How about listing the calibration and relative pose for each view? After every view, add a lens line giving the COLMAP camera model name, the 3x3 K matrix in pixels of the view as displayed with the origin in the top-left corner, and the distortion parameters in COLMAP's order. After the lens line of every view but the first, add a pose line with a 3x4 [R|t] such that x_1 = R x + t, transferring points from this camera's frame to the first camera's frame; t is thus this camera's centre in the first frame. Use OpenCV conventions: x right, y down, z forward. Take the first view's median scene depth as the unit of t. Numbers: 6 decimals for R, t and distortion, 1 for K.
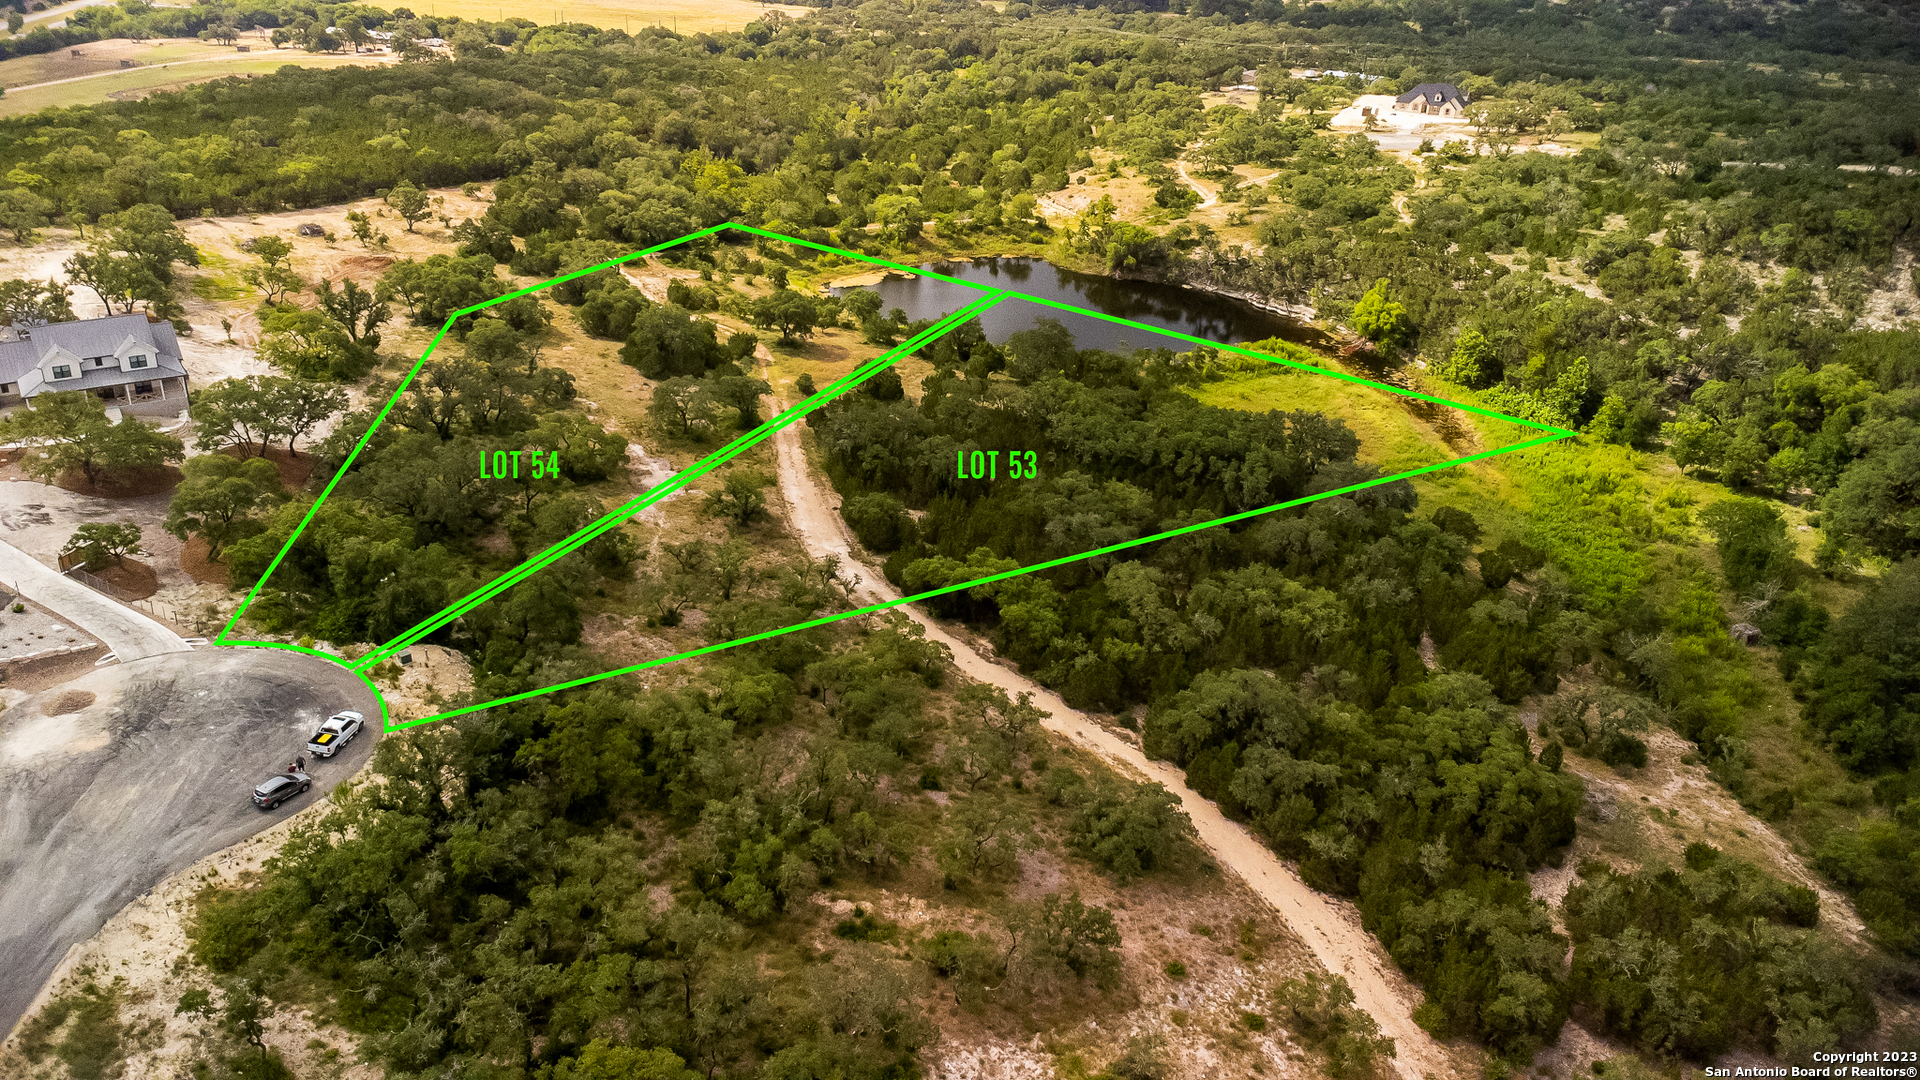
lens RADIAL K [[1385.5, 0, 942.3], [0, 1385.5, 520.0], [0, 0, 1]] dist [0.040864, -0.056943]
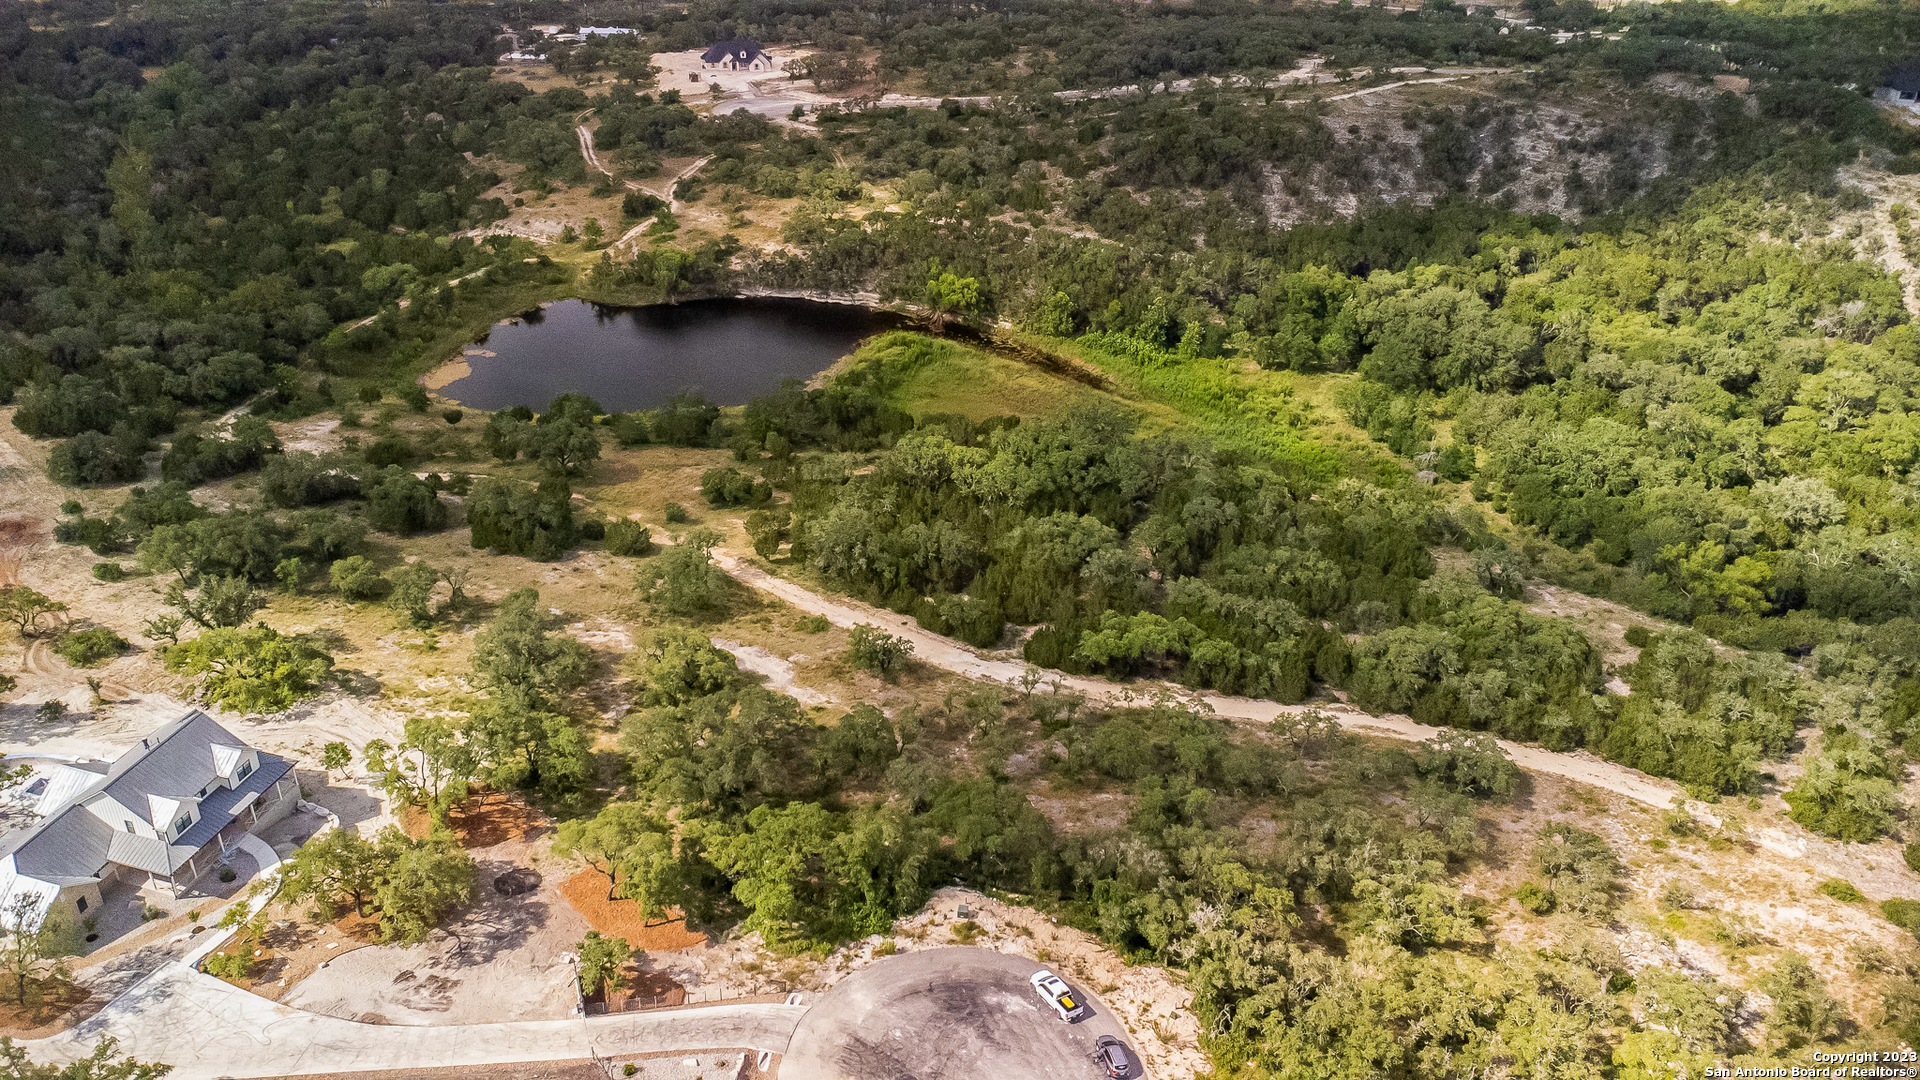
lens RADIAL K [[1385.5, 0, 940.7], [0, 1385.5, 517.5], [0, 0, 1]] dist [0.040864, -0.056943]
pose [[0.769184, -0.321953, 0.551998, -0.436635], [0.277675, 0.946390, 0.165055, -0.179189], [-0.575545, 0.026318, 0.817346, 0.068904]]
